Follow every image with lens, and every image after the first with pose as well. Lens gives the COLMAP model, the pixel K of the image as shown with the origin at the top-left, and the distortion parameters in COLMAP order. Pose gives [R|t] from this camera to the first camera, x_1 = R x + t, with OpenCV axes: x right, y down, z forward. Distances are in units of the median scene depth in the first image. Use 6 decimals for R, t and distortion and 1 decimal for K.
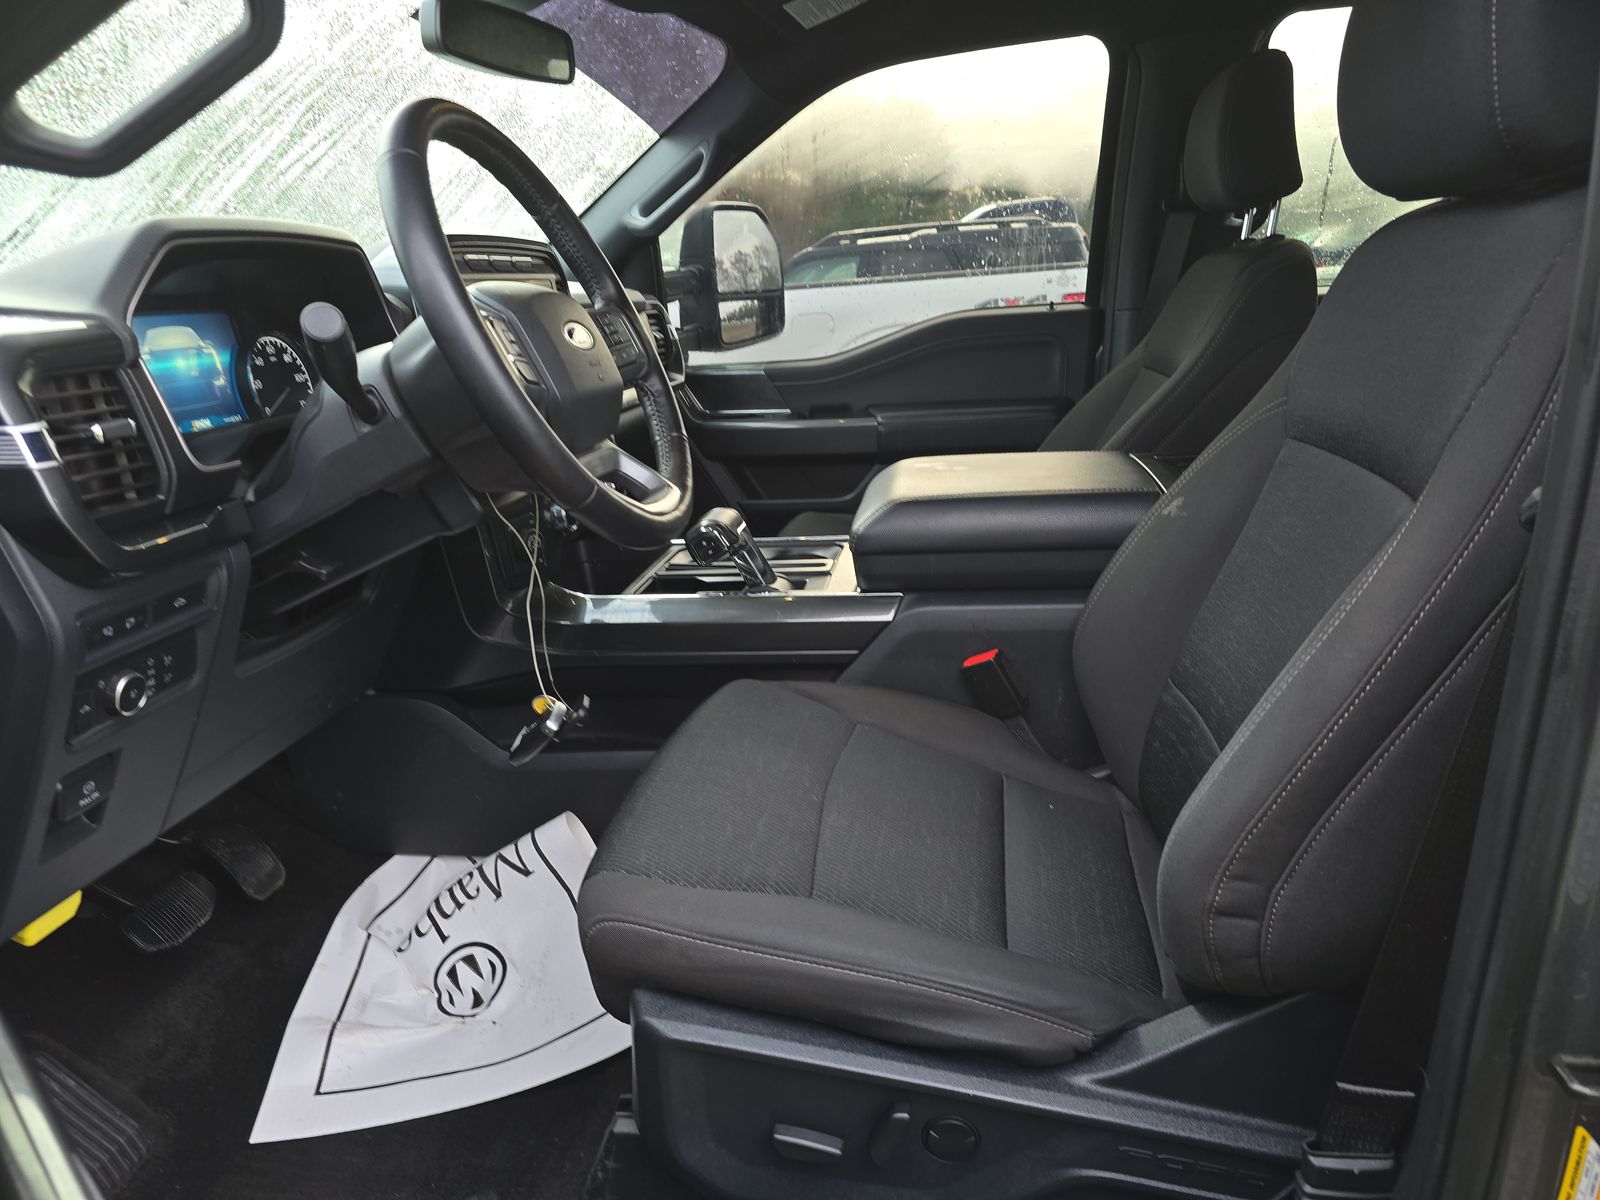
lens RADIAL K [[1049.4, 0, 800.0], [0, 1049.4, 600.0], [0, 0, 1]] dist [-0.001167, -0.003154]
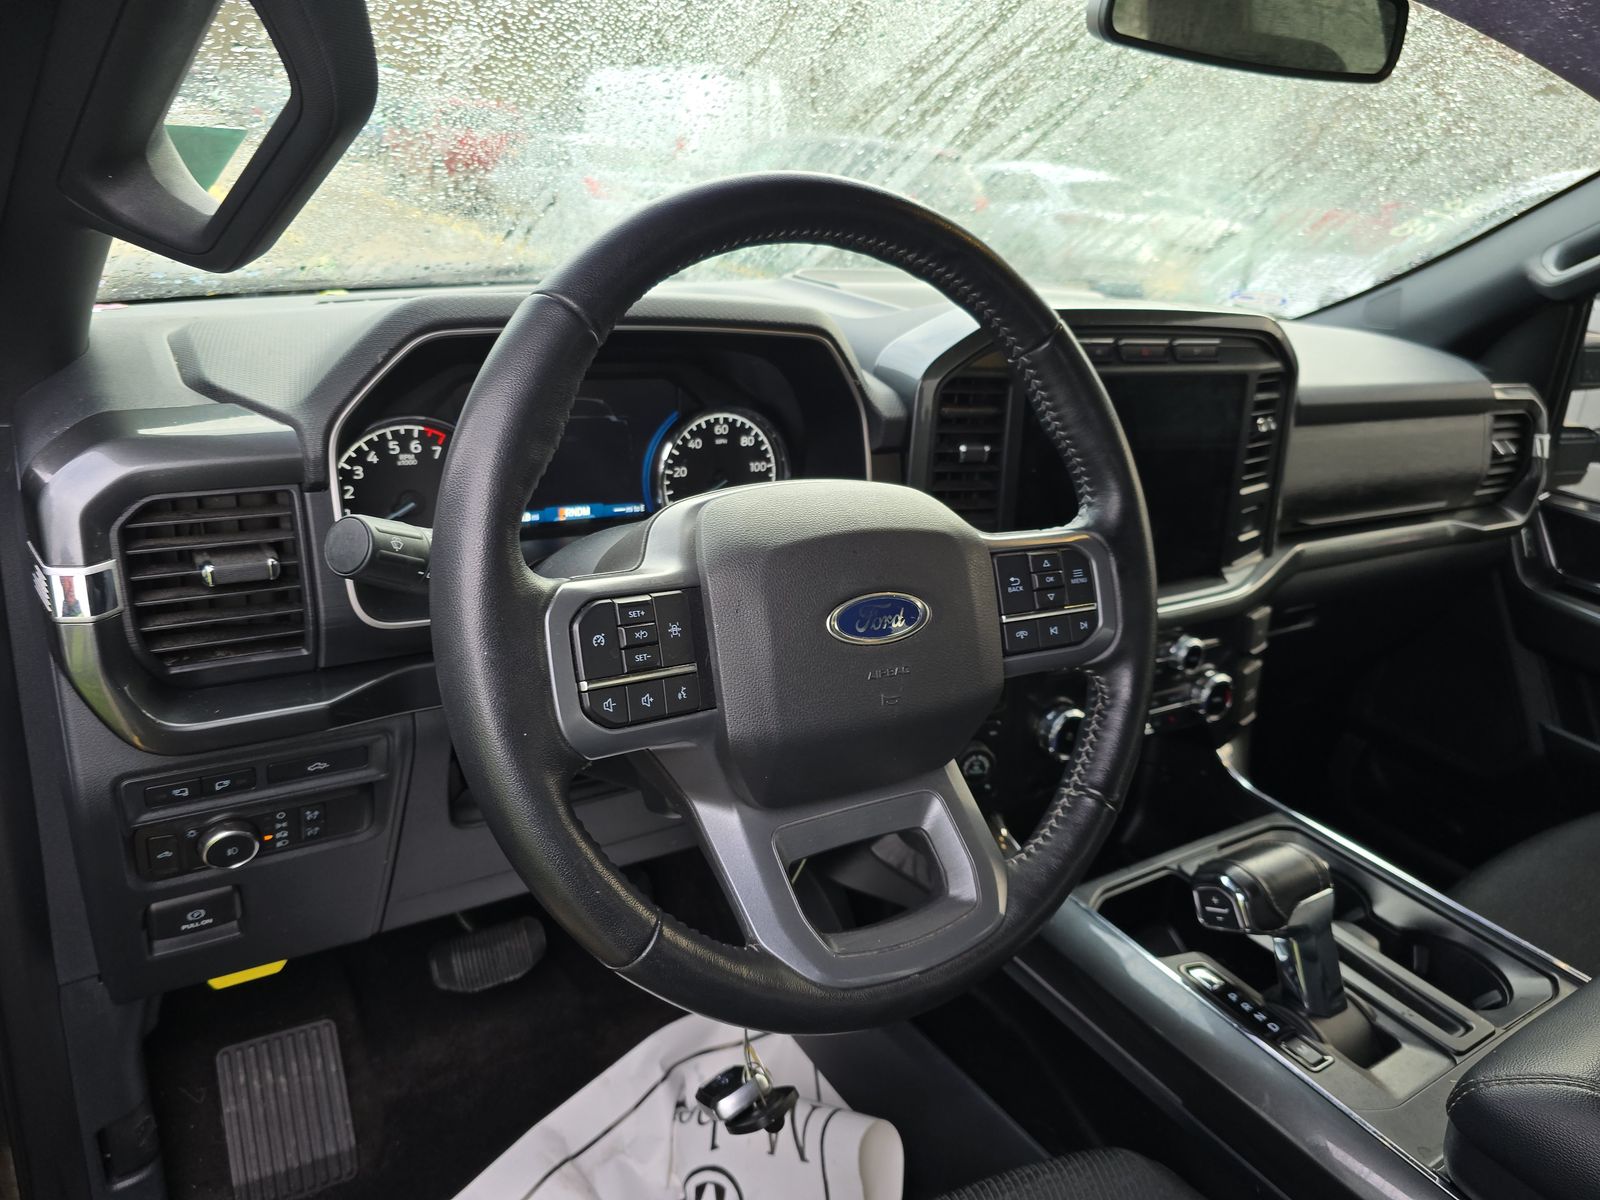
lens RADIAL K [[1071.5, 0, 800.0], [0, 1071.5, 600.0], [0, 0, 1]] dist [0.050451, -0.054673]
pose [[0.649912, 0.384680, -0.655466, 0.102444], [-0.342915, 0.918090, 0.198799, -0.289005], [0.678250, 0.095567, 0.728590, 0.449781]]
